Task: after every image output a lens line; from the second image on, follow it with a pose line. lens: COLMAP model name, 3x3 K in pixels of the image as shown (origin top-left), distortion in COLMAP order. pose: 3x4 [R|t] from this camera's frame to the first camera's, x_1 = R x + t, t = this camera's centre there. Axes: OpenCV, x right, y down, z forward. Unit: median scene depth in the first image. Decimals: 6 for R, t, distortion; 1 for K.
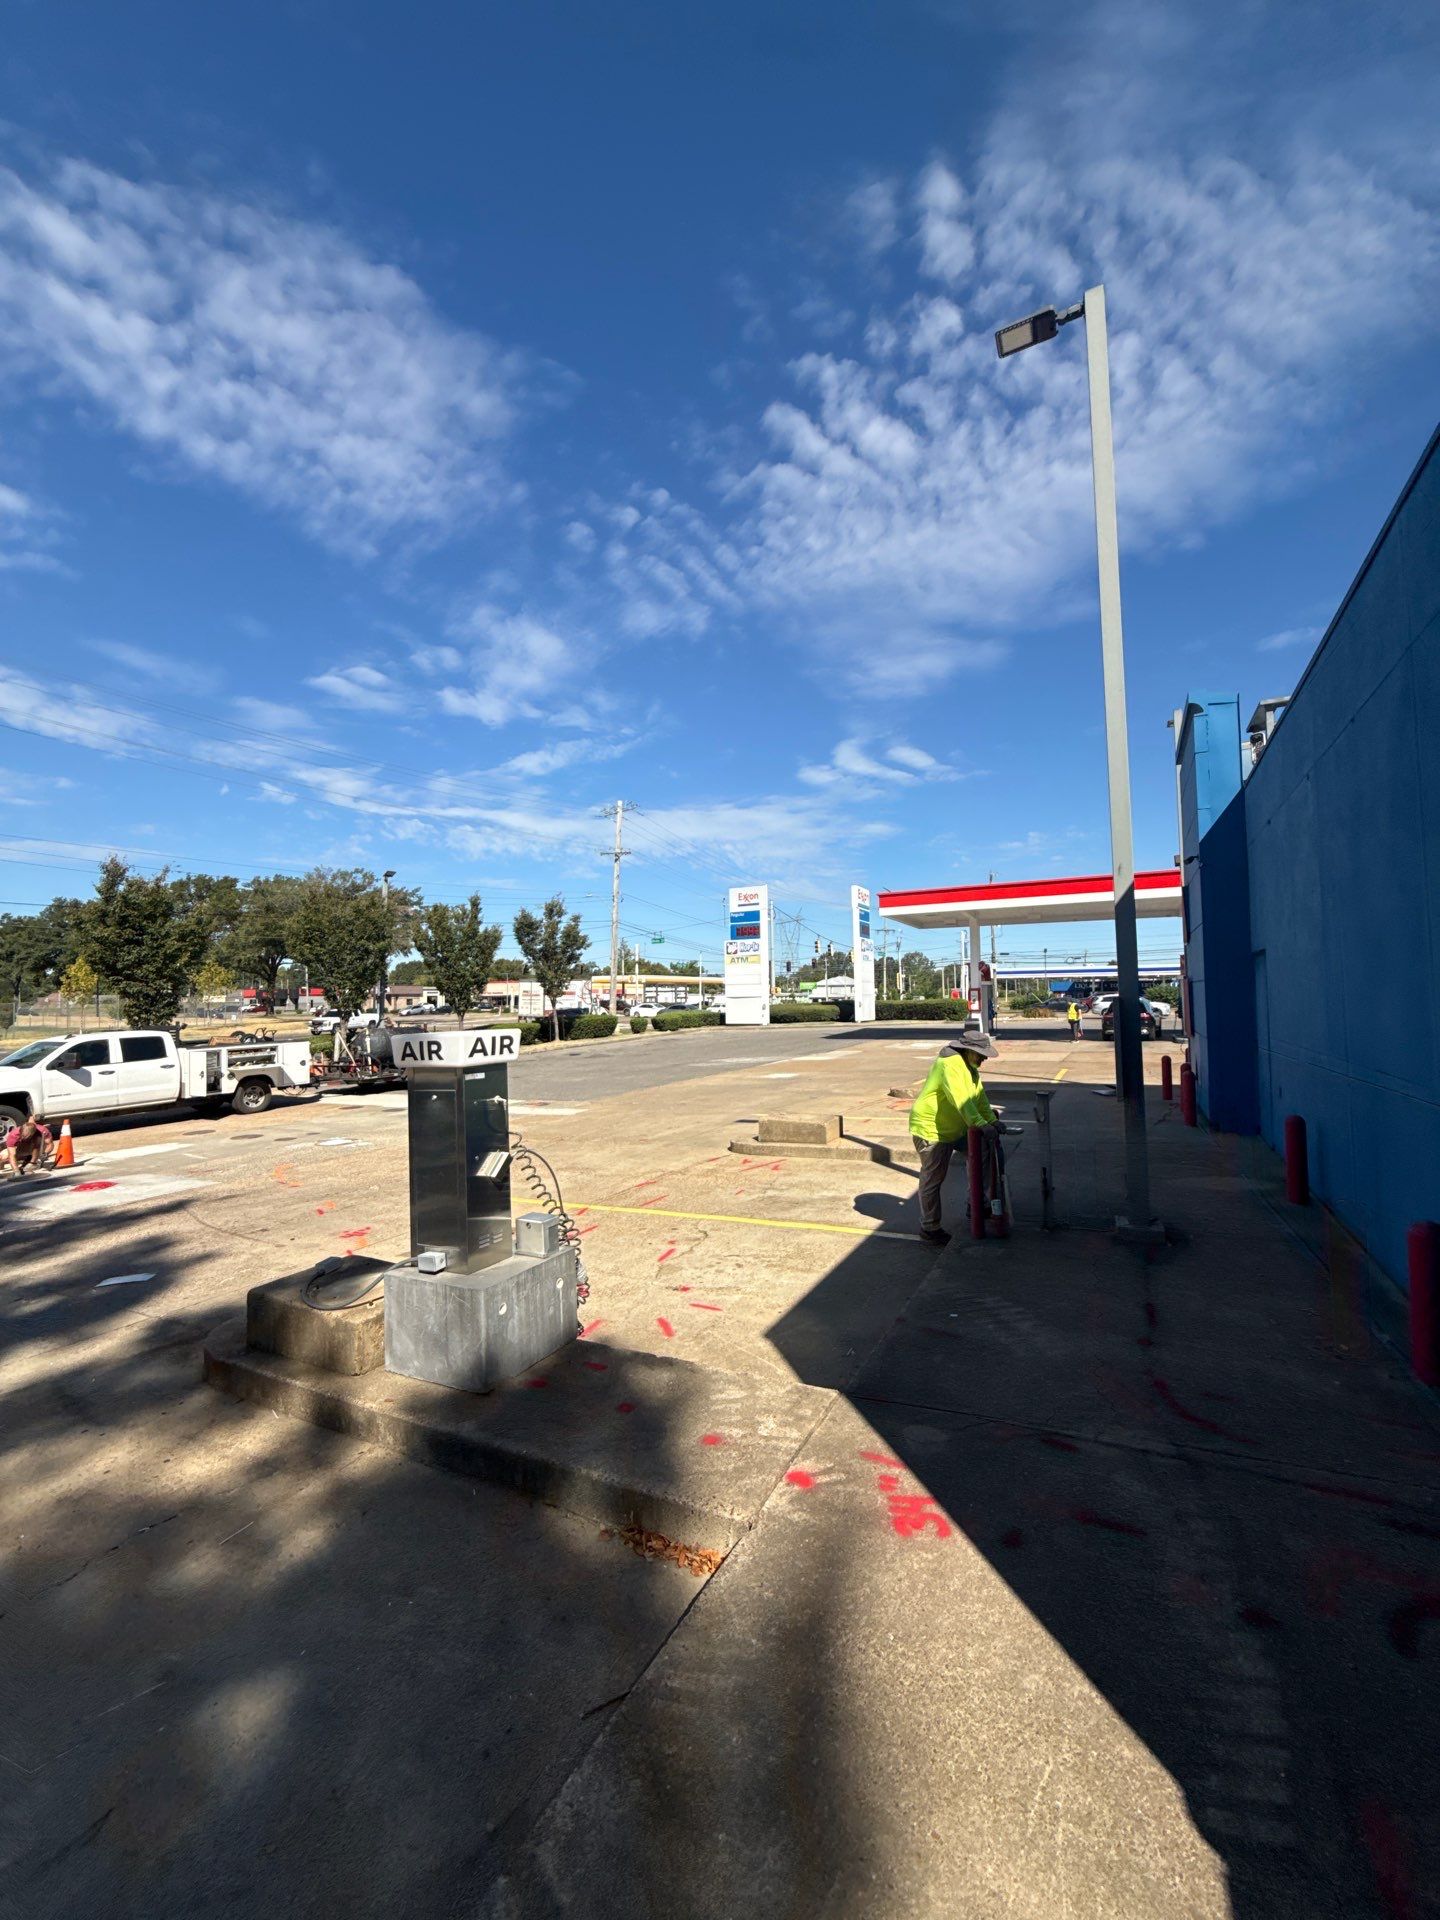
lens RADIAL K [[747.2, 0, 720.0], [0, 747.2, 960.0], [0, 0, 1]] dist [0.001096, 0.000243]
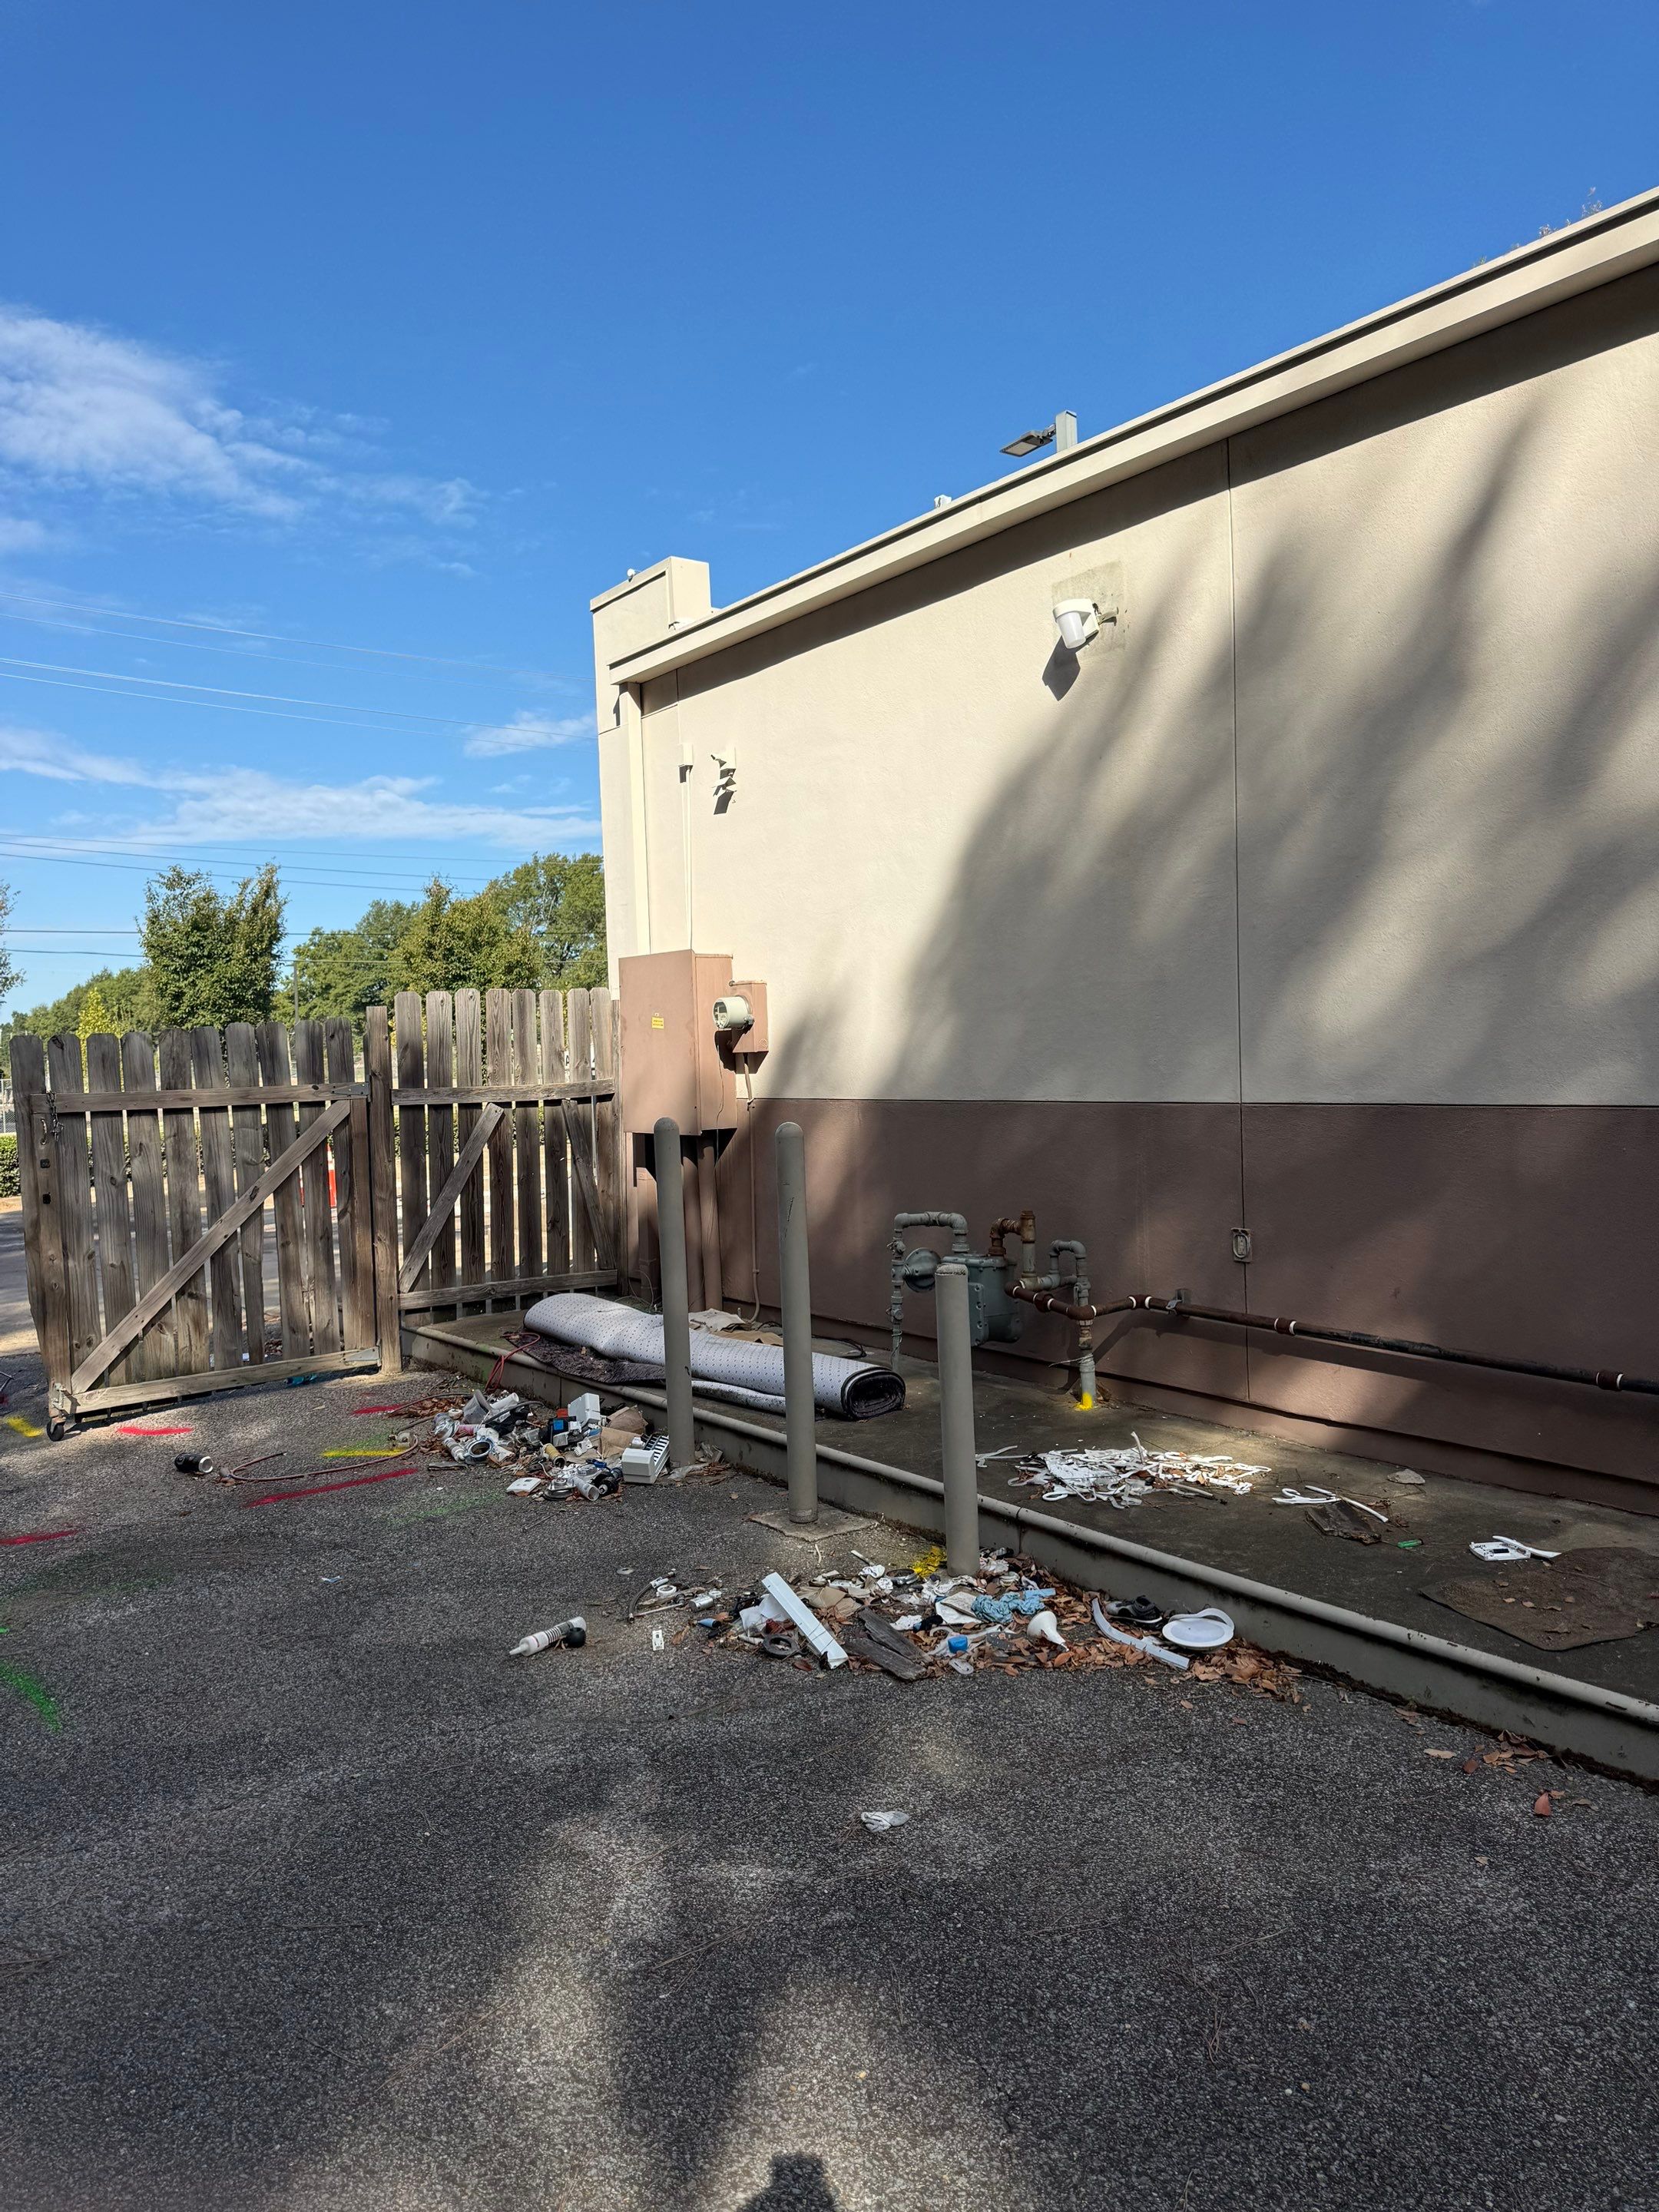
lens RADIAL K [[1546.0, 0, 834.4], [0, 1546.0, 1096.4], [0, 0, 1]] dist [0.075353, -0.092233]
pose [[0.904209, -0.001536, -0.427088, 0.392388], [0.038427, 0.996230, 0.077773, -0.011661], [0.425358, -0.086735, 0.900859, -0.467347]]
